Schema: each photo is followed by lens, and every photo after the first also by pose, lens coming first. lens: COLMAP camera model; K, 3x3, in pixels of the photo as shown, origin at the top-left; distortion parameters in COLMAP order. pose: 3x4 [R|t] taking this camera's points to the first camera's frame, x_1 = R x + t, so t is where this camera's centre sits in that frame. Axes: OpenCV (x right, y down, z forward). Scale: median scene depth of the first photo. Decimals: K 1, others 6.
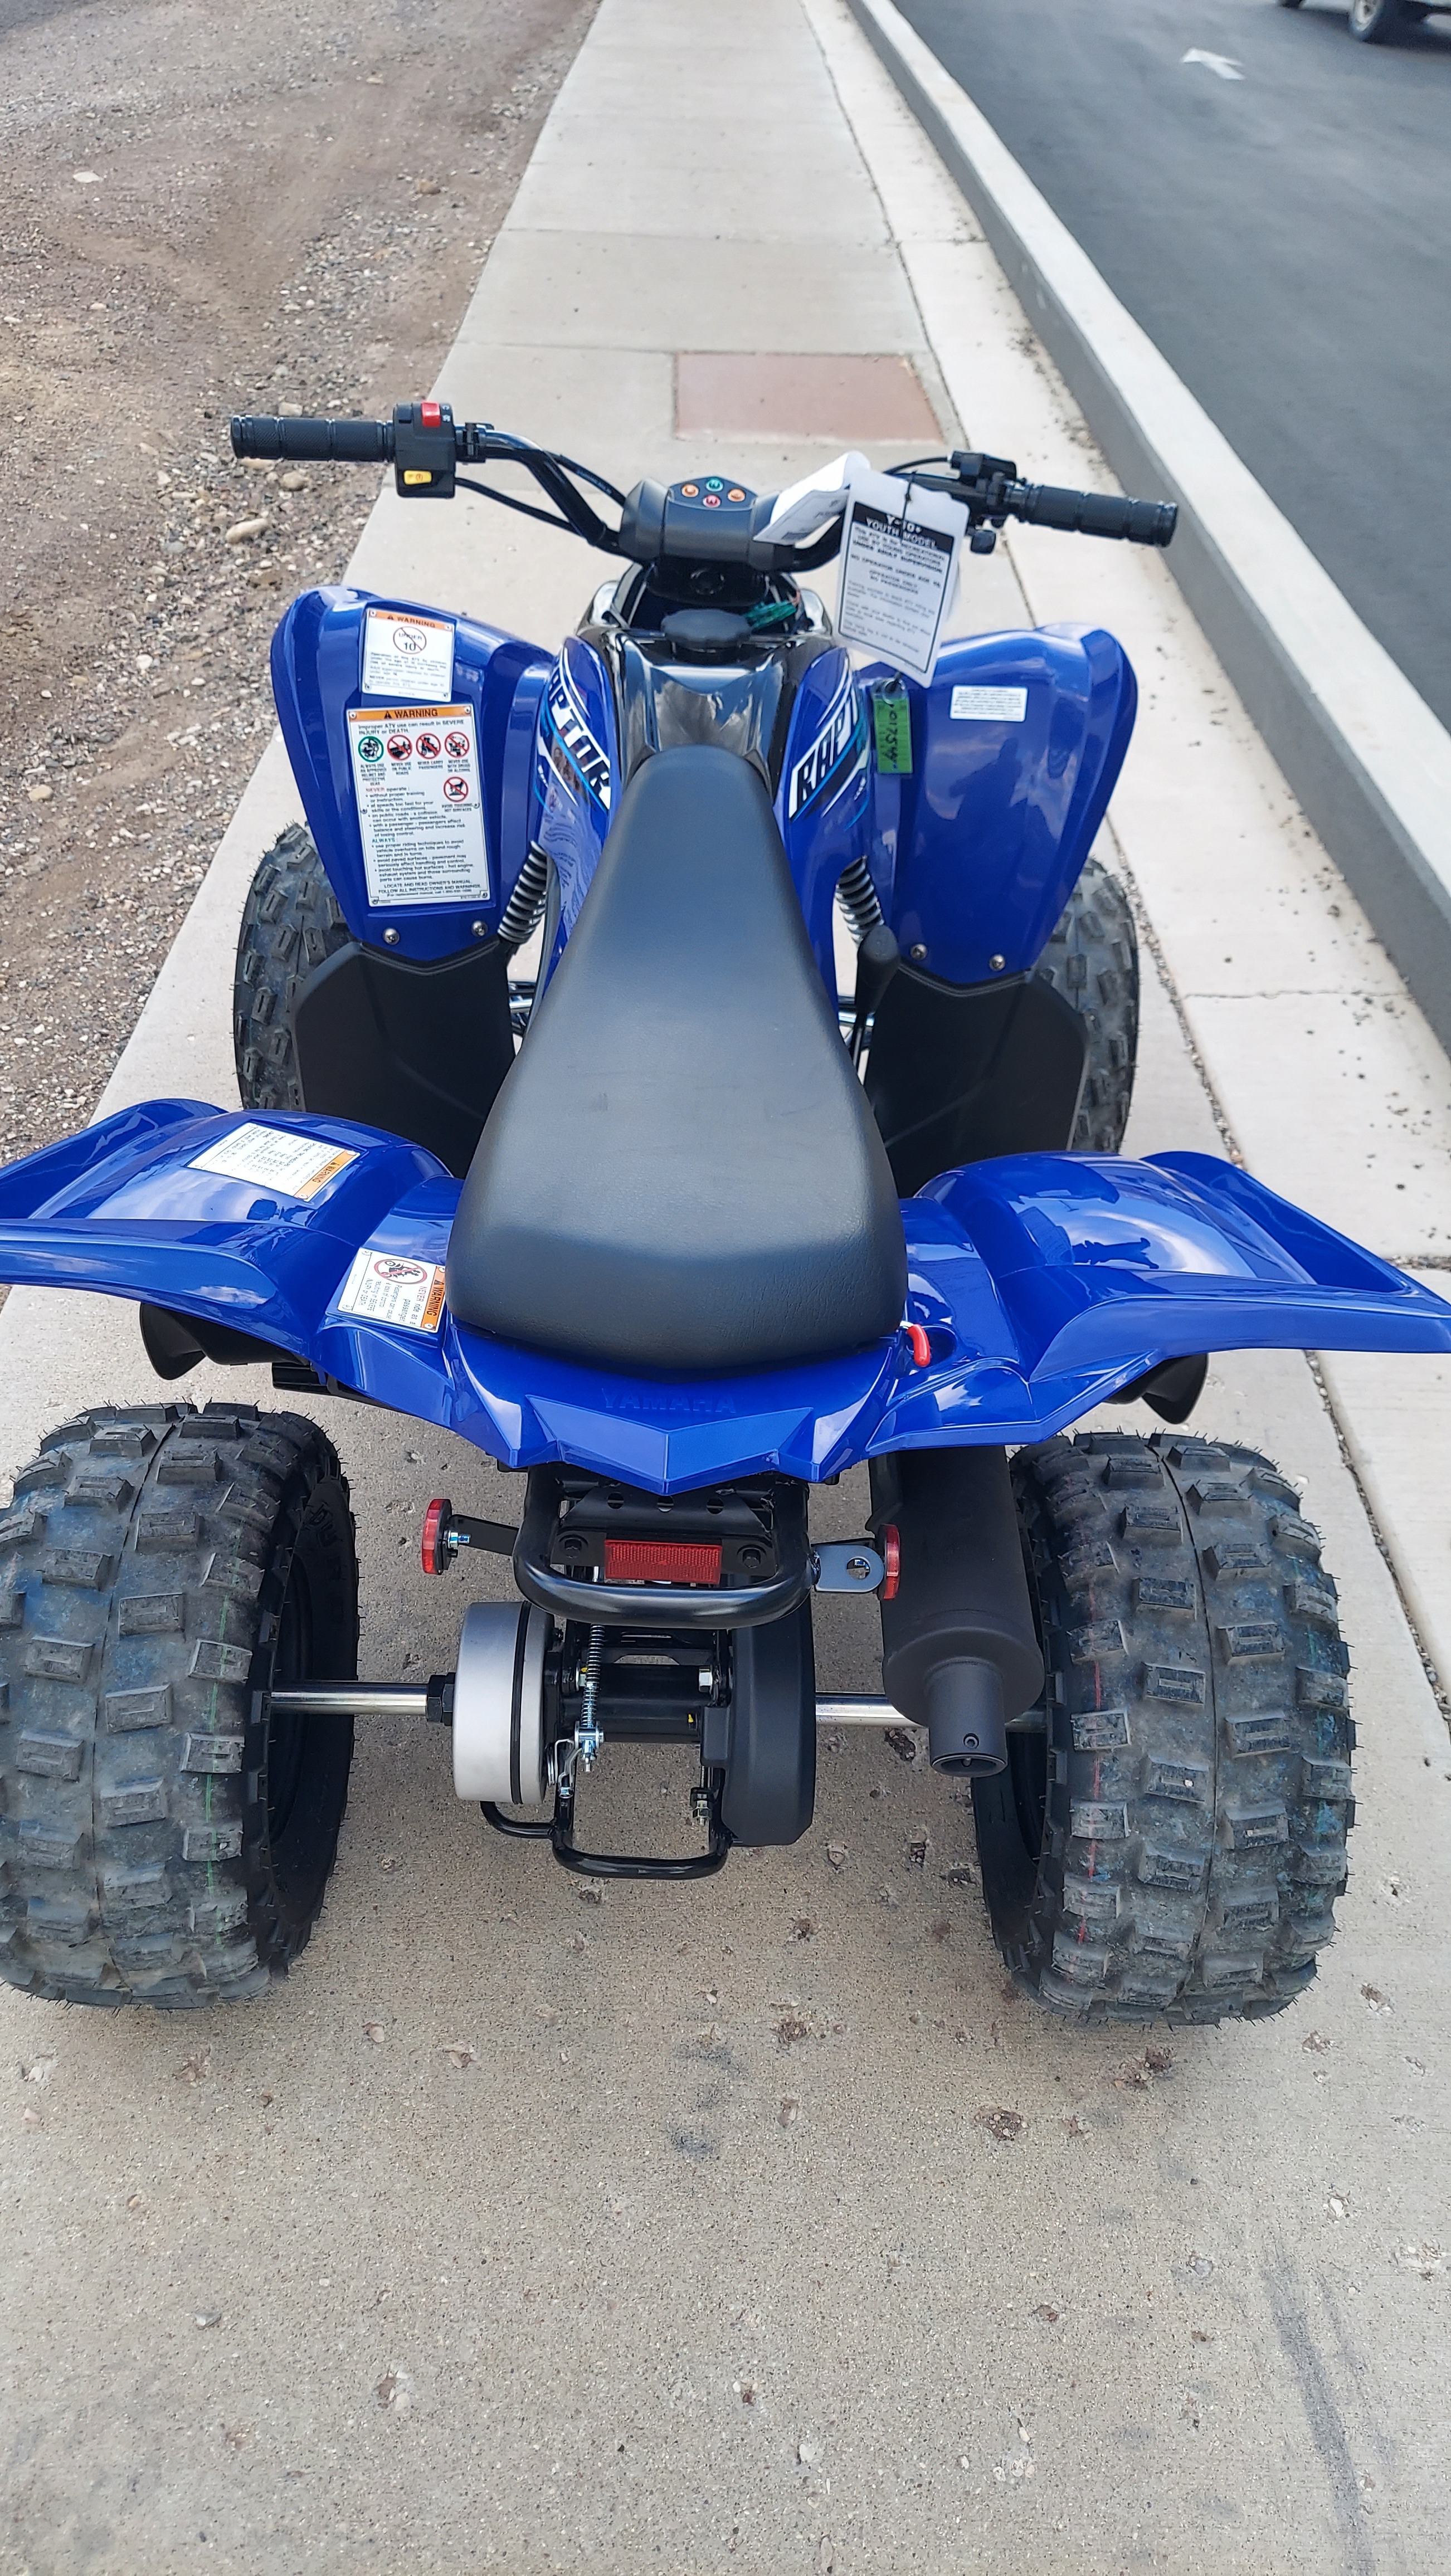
lens RADIAL K [[1862.4, 0, 642.1], [0, 1862.4, 1291.6], [0, 0, 1]] dist [0.065145, -0.080582]
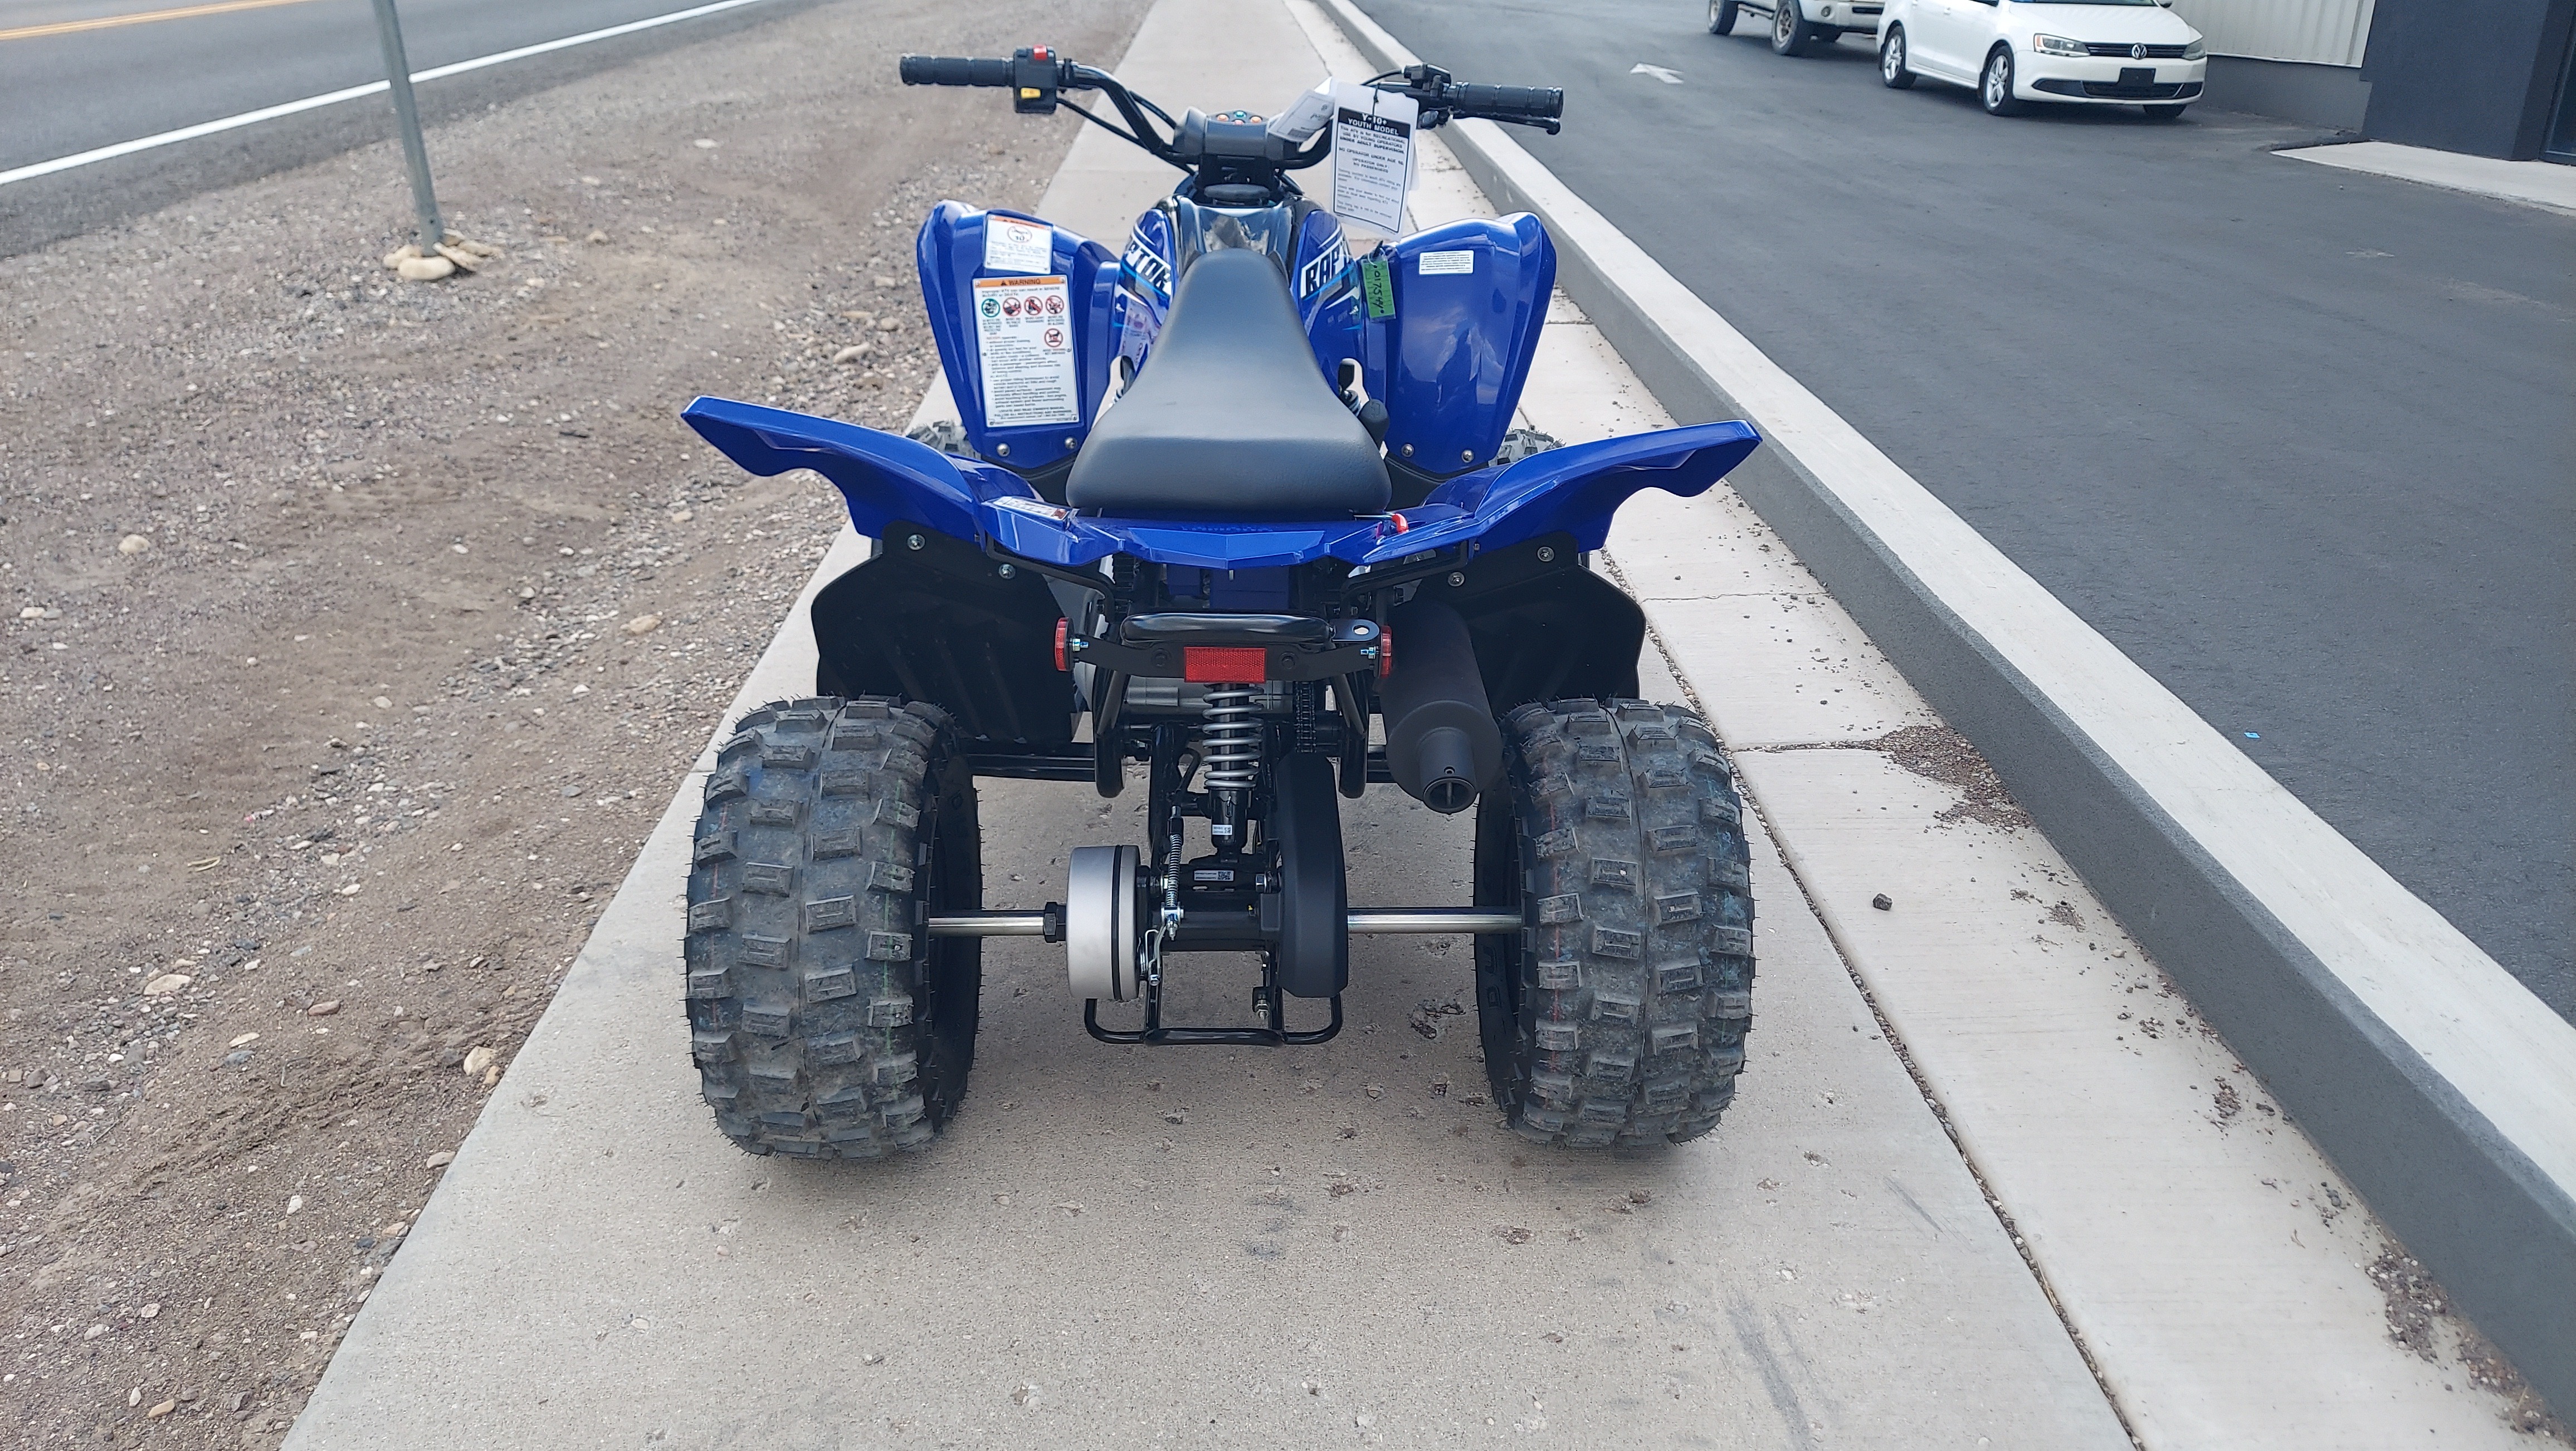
lens RADIAL K [[1882.0, 0, 1214.2], [0, 1882.0, 759.1], [0, 0, 1]] dist [0.149227, -0.348863]
pose [[0.999573, -0.024467, 0.015976, -0.015905], [0.027771, 0.965511, -0.258877, 0.427335], [-0.009091, 0.259210, 0.965778, -0.261120]]
